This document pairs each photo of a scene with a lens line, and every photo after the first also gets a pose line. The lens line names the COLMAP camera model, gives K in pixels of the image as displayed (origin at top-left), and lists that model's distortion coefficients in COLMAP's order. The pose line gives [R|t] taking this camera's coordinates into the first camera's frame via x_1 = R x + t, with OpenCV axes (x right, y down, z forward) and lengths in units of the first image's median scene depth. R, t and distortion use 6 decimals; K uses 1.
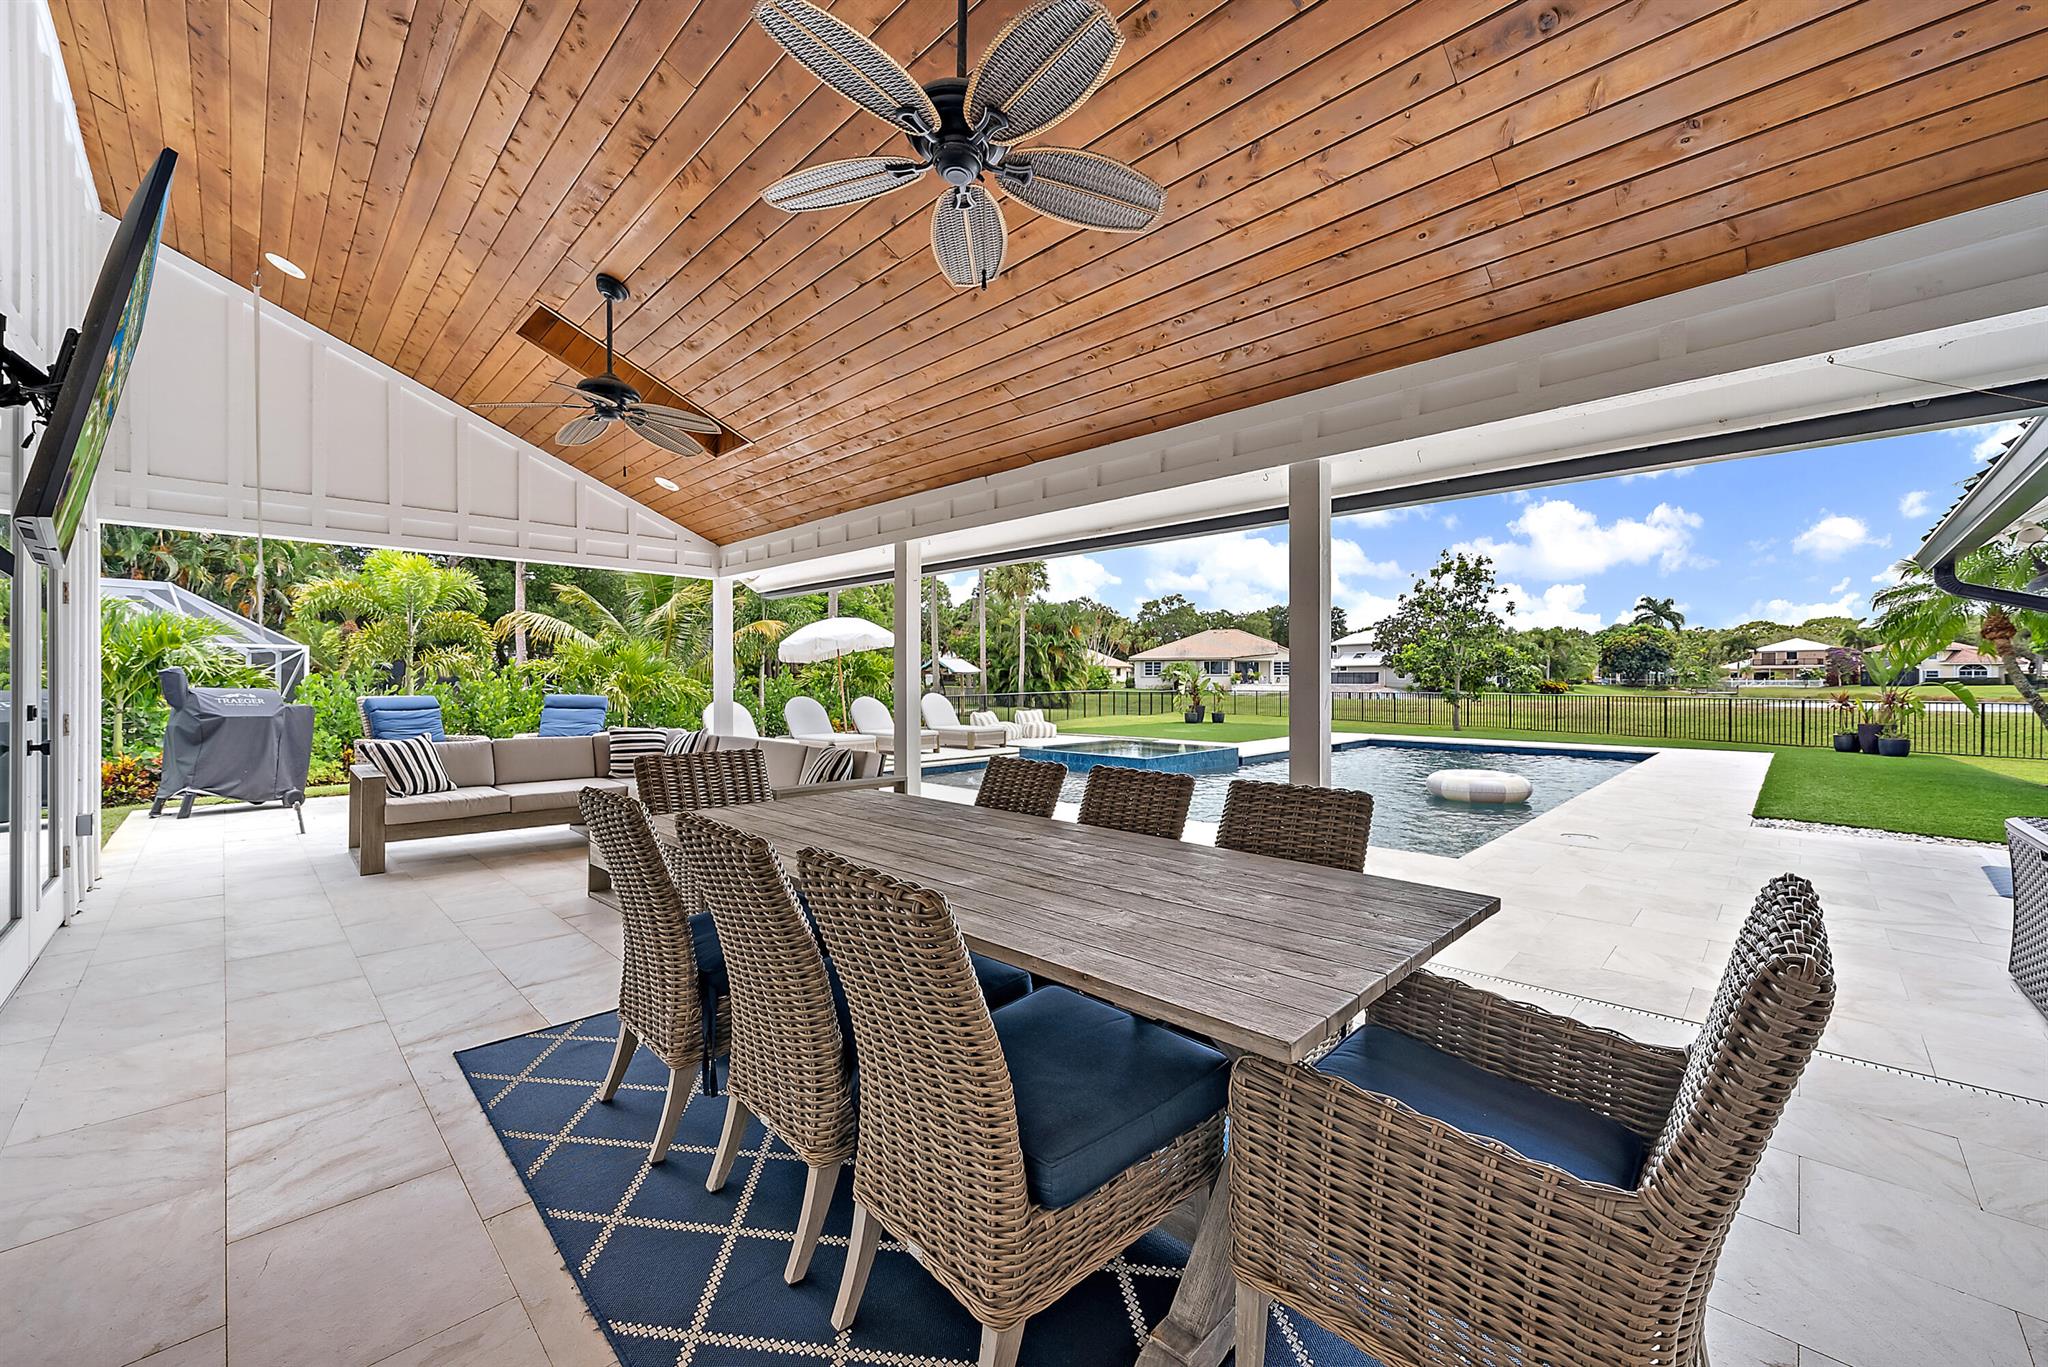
lens RADIAL K [[811.2, 0, 1028.4], [0, 811.2, 678.9], [0, 0, 1]] dist [-0.000175, 0.000148]
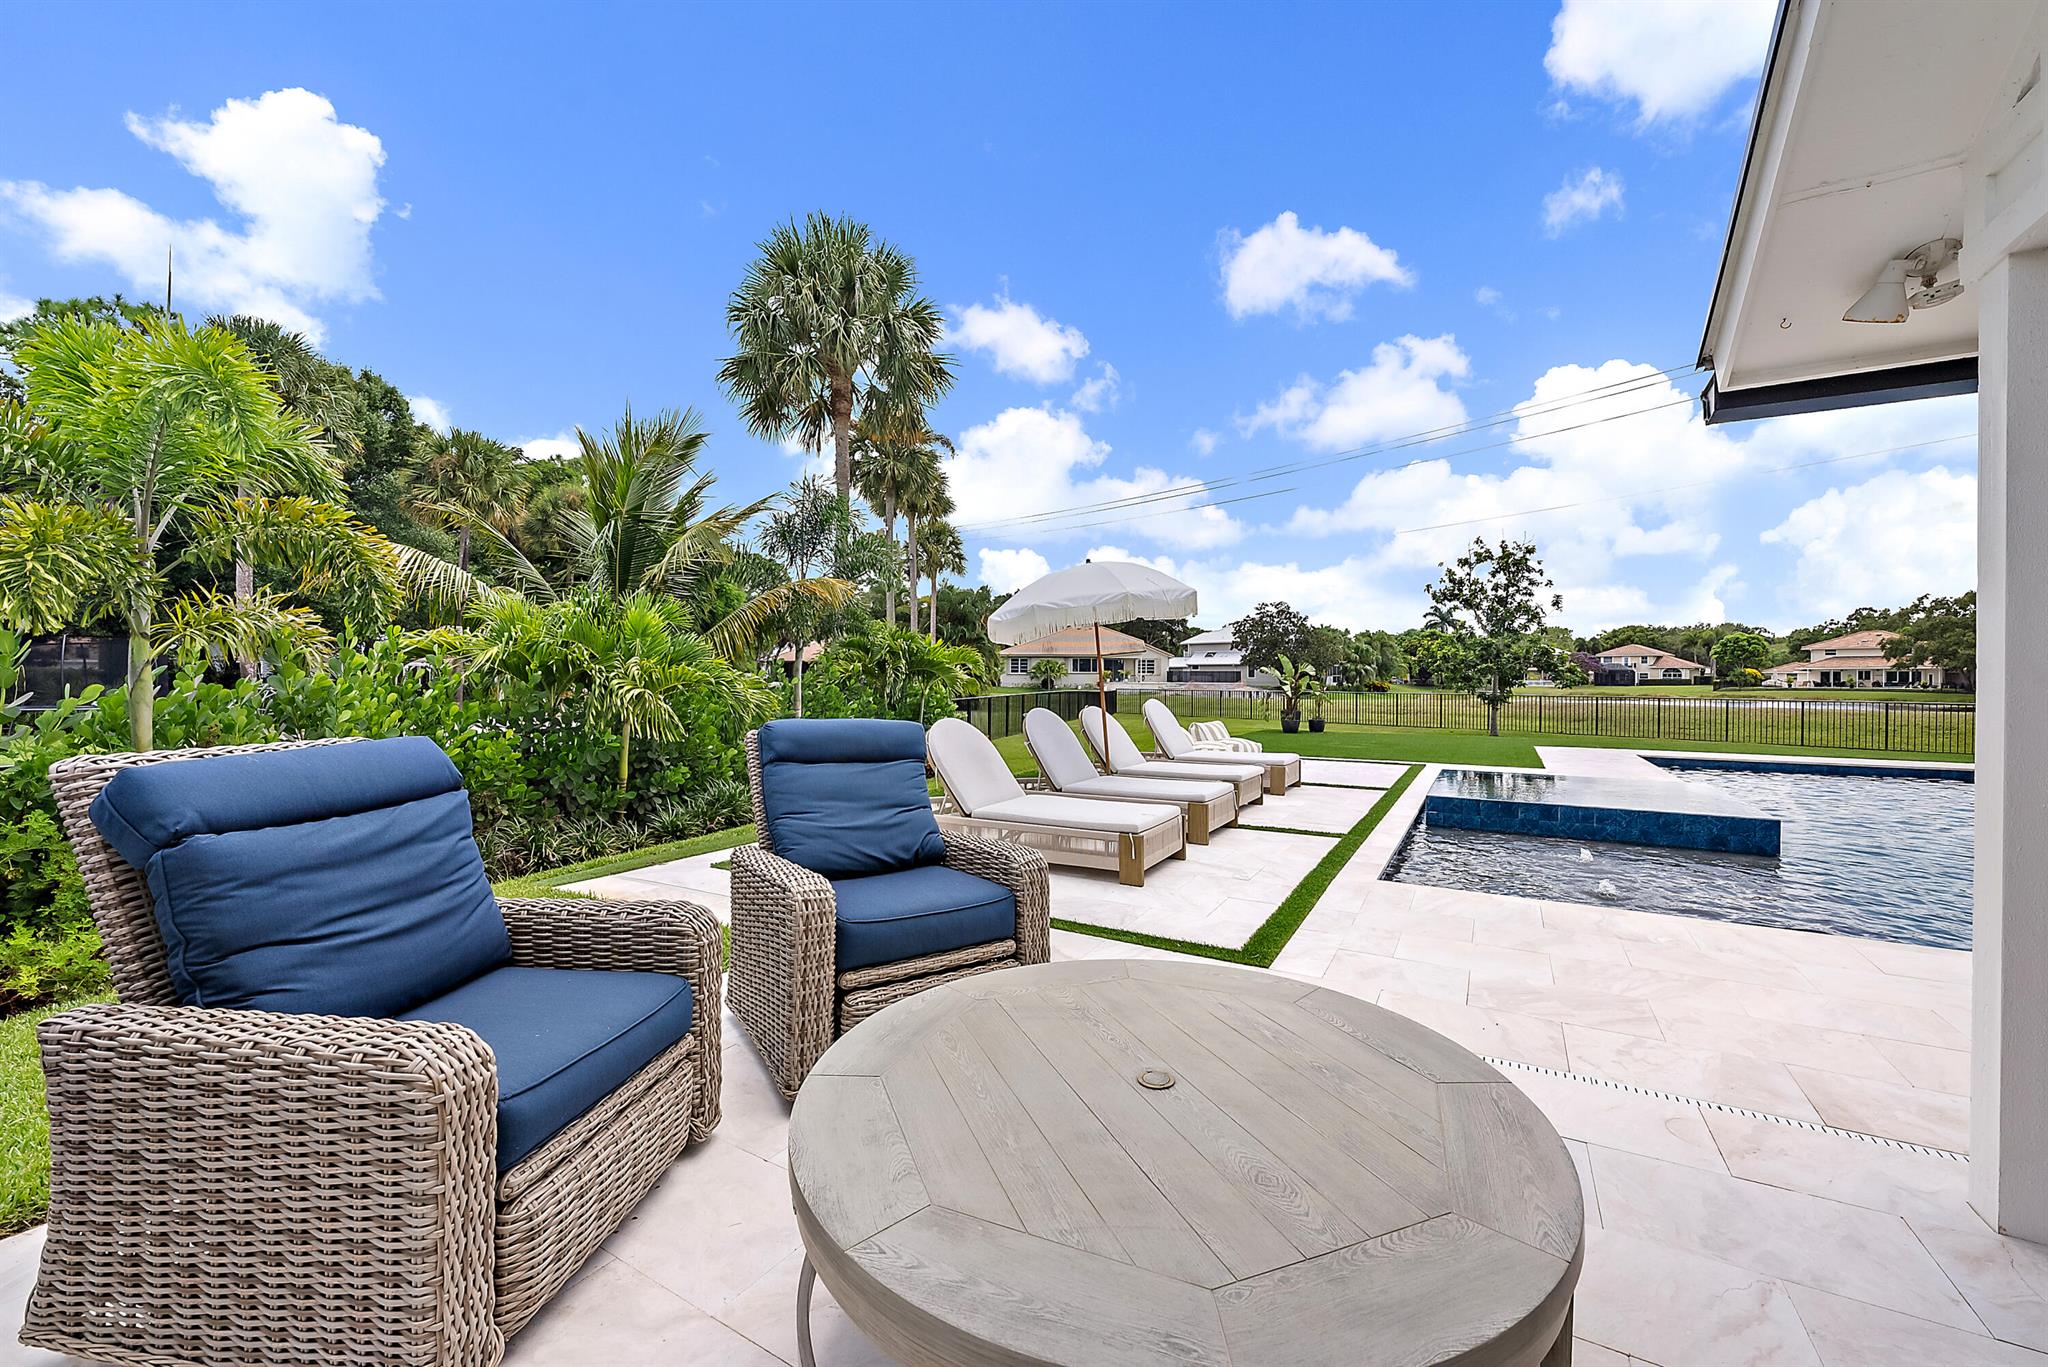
lens RADIAL K [[811.2, 0, 1028.4], [0, 811.2, 678.9], [0, 0, 1]] dist [-0.000175, 0.000148]
pose [[0.967656, 0.004375, 0.252235, -0.075589], [-0.005188, 0.999983, 0.002560, 0.000232], [-0.252220, -0.003786, 0.967663, 0.087830]]
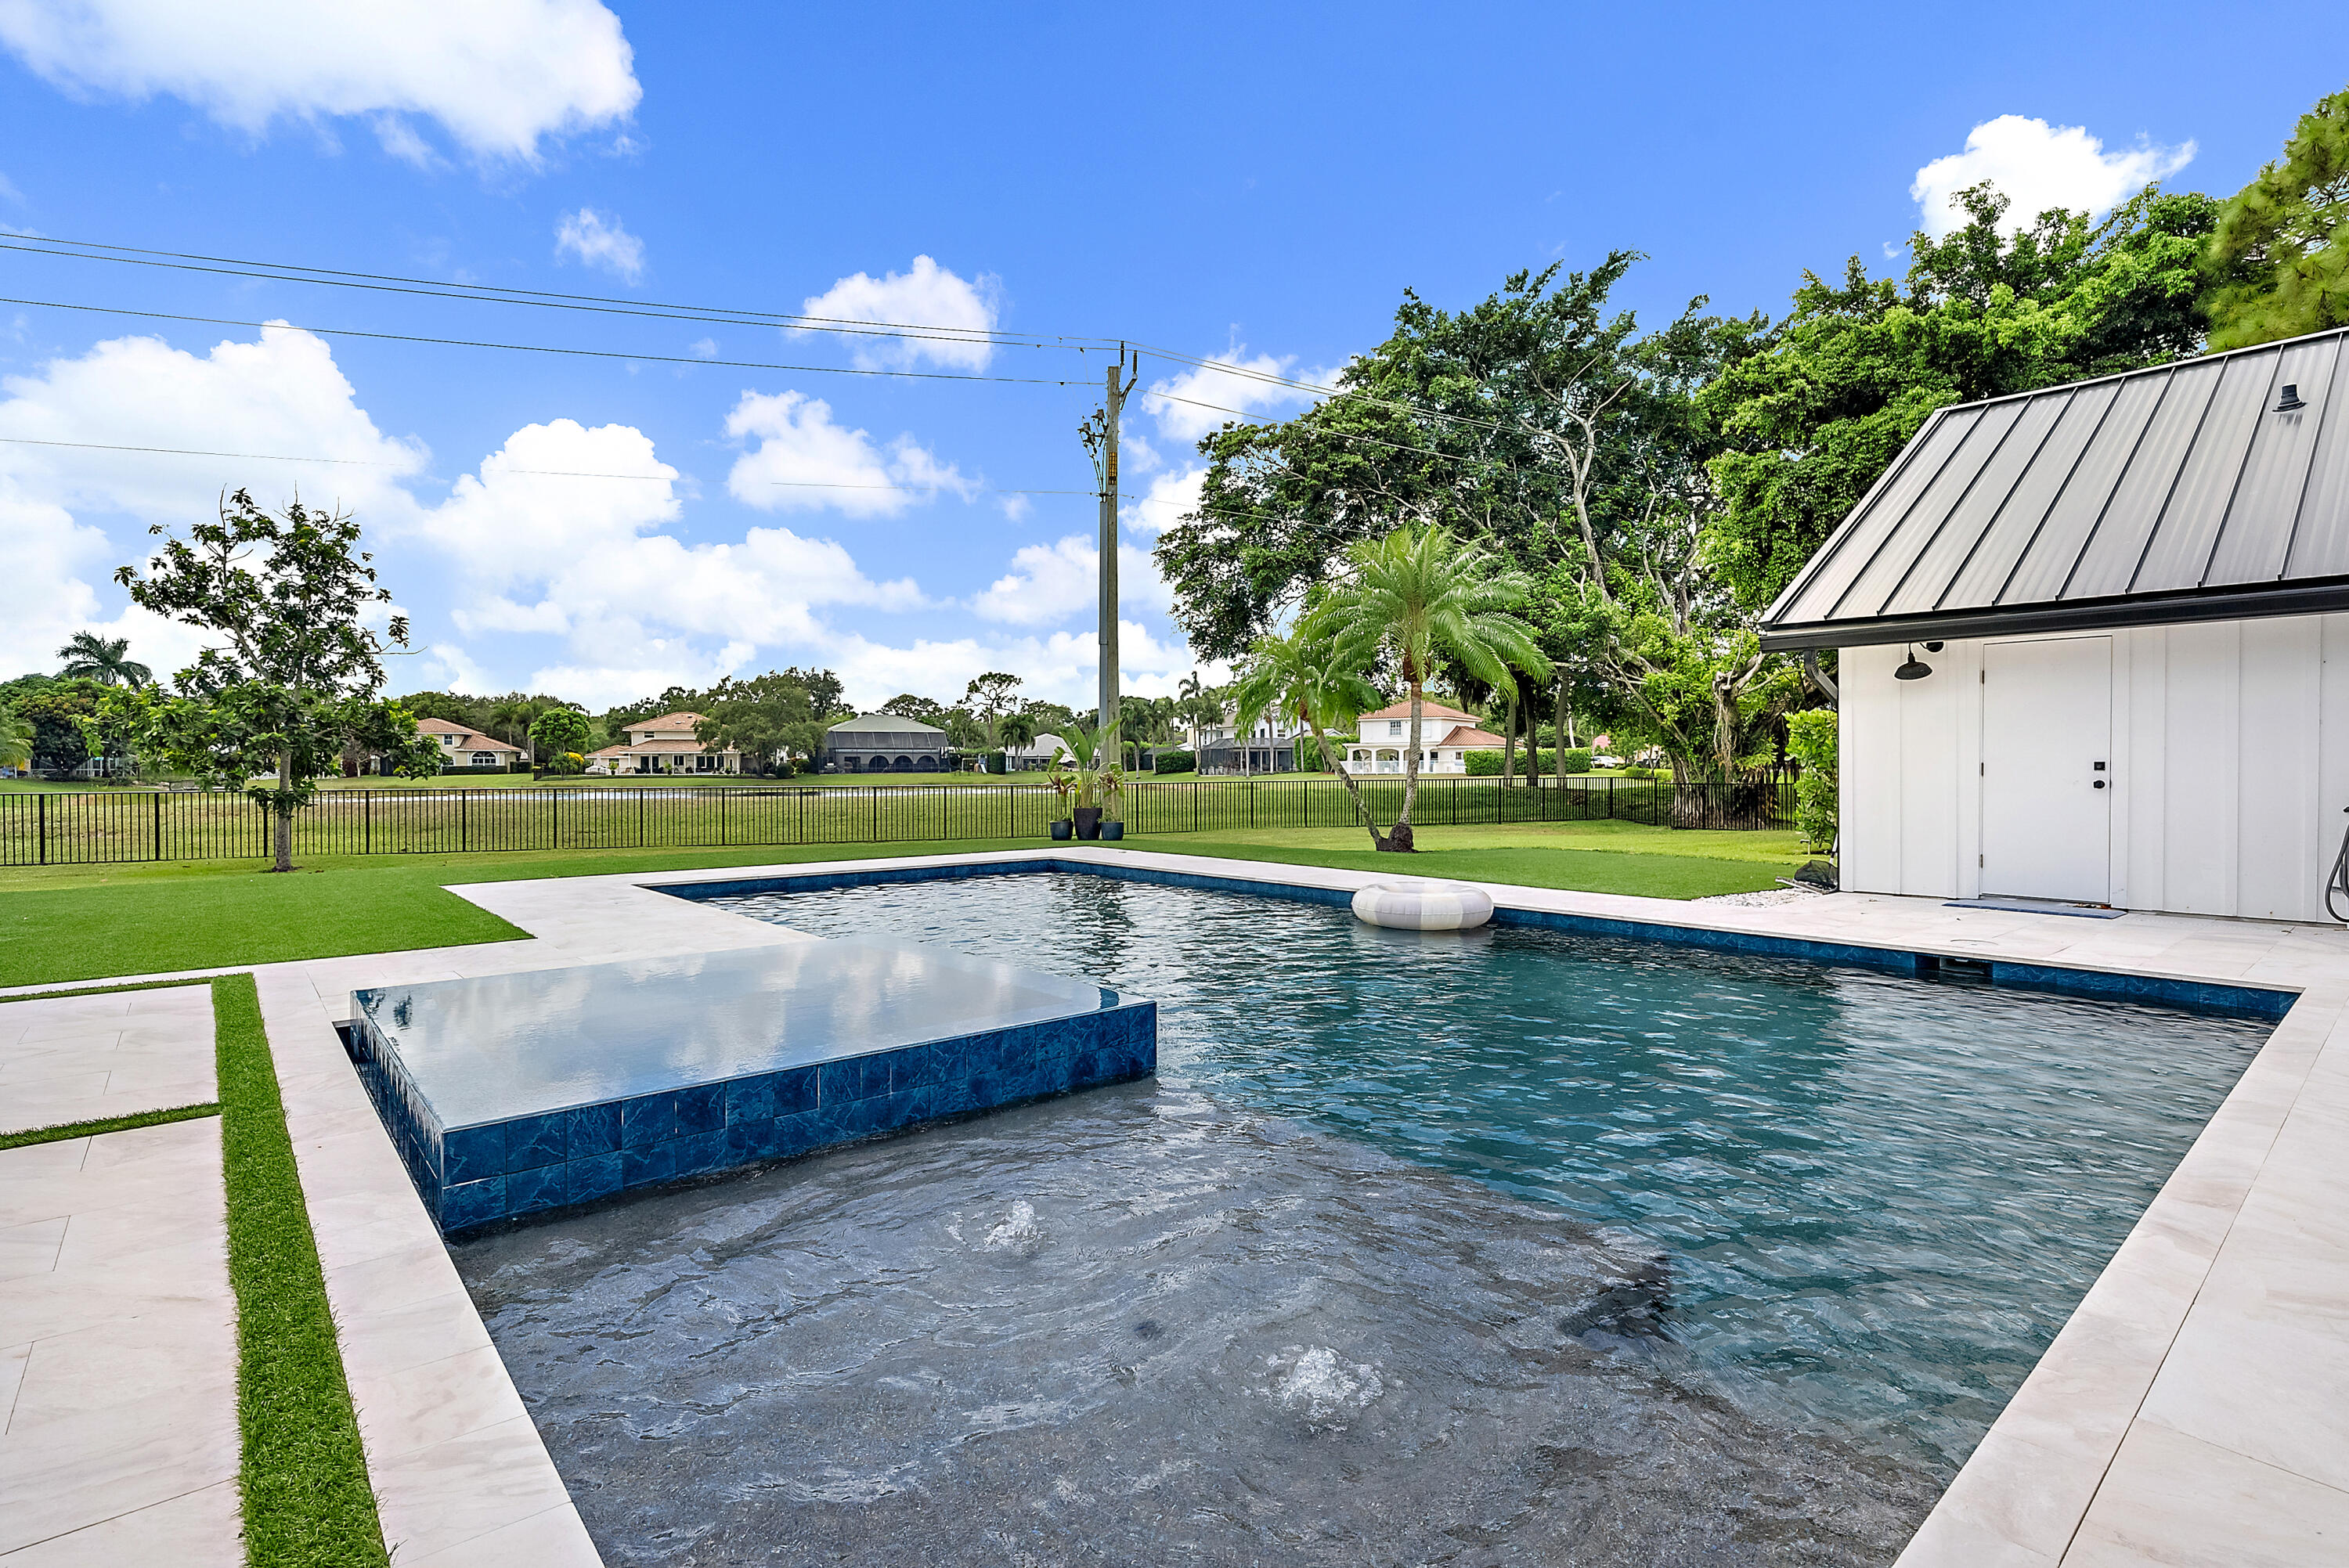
lens RADIAL K [[1122.1, 0, 1192.7], [0, 1122.1, 780.5], [0, 0, 1]] dist [-0.003274, 0.000891]
pose [[0.067690, -0.012290, 0.997631, -0.039841], [0.002325, 0.999923, 0.012160, 0.001823], [-0.997704, 0.001496, 0.067713, 0.143890]]
